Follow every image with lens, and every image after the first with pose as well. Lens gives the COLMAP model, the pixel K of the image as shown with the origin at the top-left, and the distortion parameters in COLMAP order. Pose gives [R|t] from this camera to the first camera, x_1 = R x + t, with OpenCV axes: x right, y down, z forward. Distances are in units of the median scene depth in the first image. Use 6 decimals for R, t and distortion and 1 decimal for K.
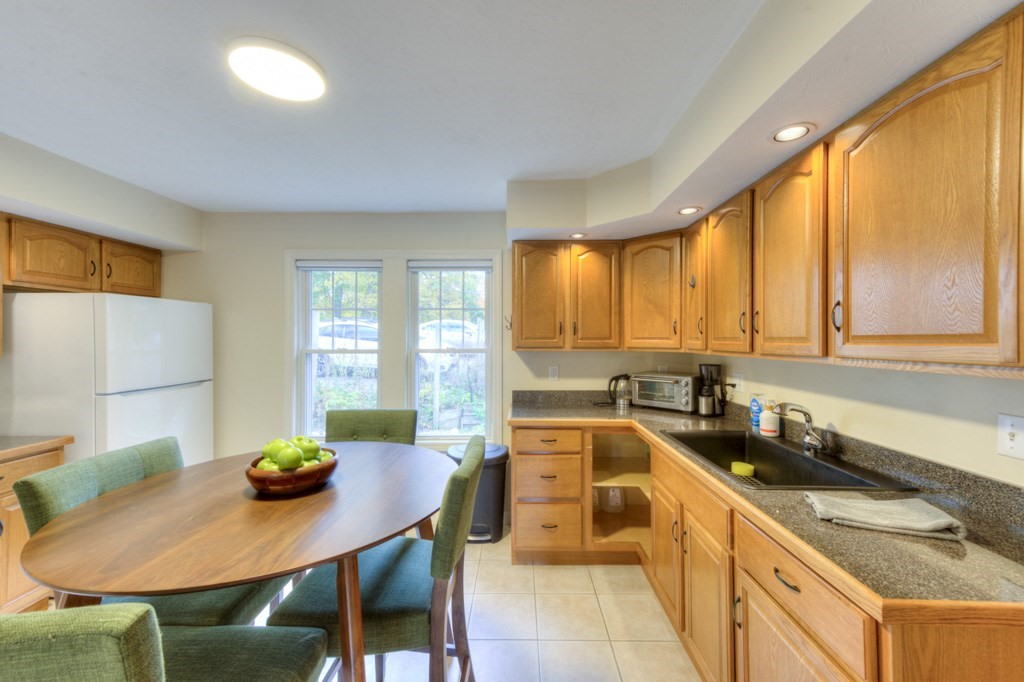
lens RADIAL K [[409.9, 0, 515.3], [0, 409.9, 342.4], [0, 0, 1]] dist [0.009399, -0.000163]
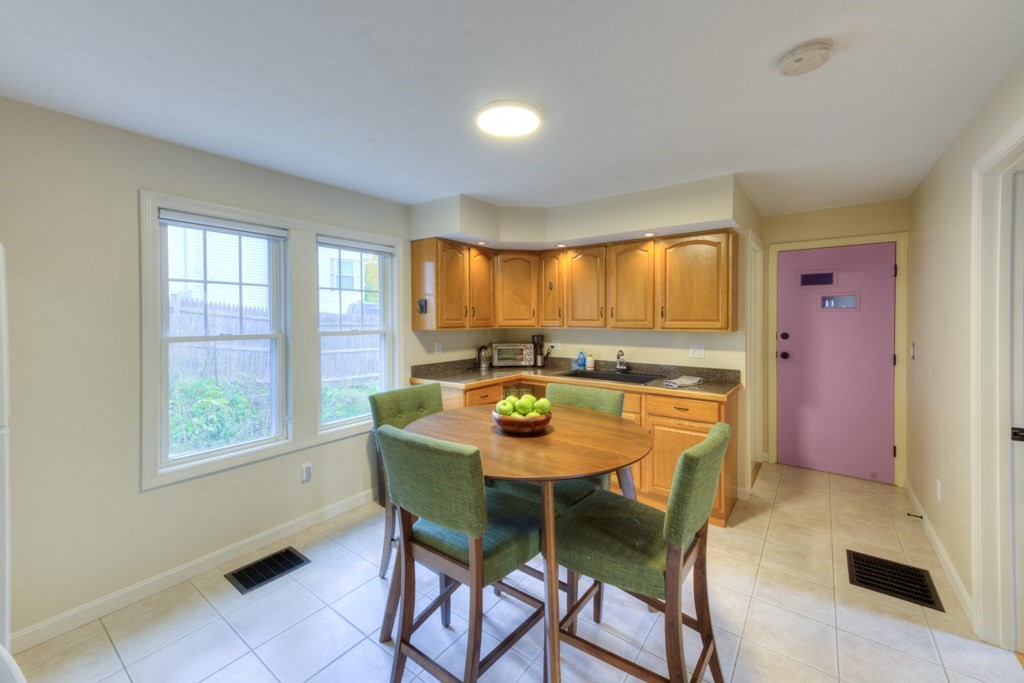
lens RADIAL K [[409.9, 0, 525.6], [0, 409.9, 319.5], [0, 0, 1]] dist [0.009399, -0.000163]
pose [[0.573518, -0.006495, 0.819167, -0.895448], [0.006946, 0.999971, 0.003066, -0.014038], [-0.819163, 0.003932, 0.573547, 0.116617]]
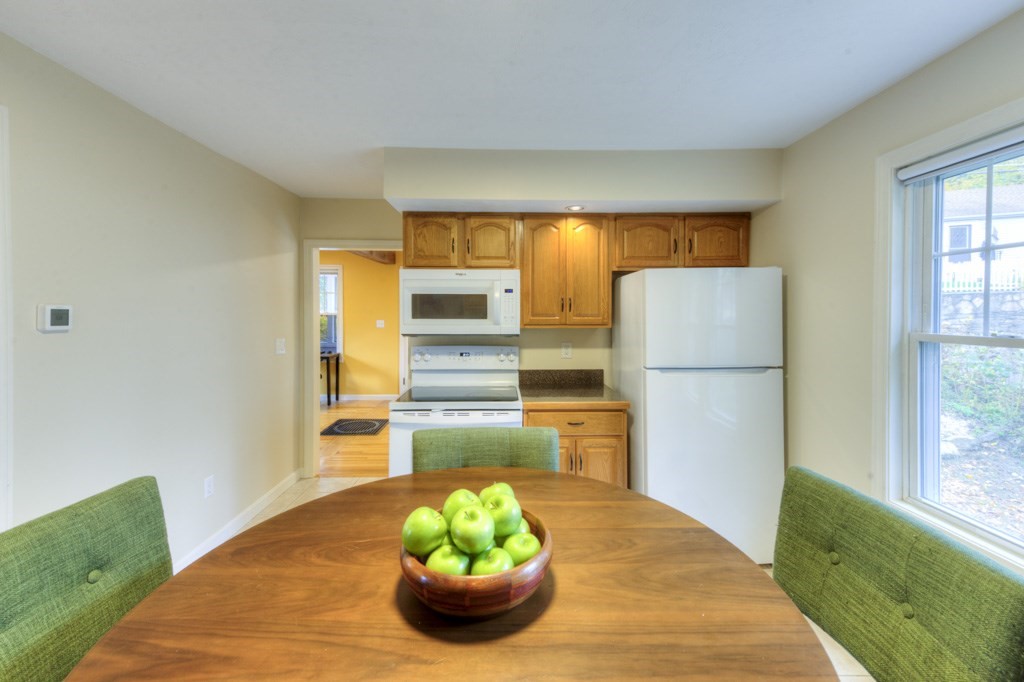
lens RADIAL K [[409.9, 0, 519.4], [0, 409.9, 316.8], [0, 0, 1]] dist [0.009399, -0.000163]
pose [[0.033348, 0.006471, -0.999423, 0.004175], [-0.005634, 0.999964, 0.006287, -0.004623], [0.999428, 0.005421, 0.033383, 0.570772]]
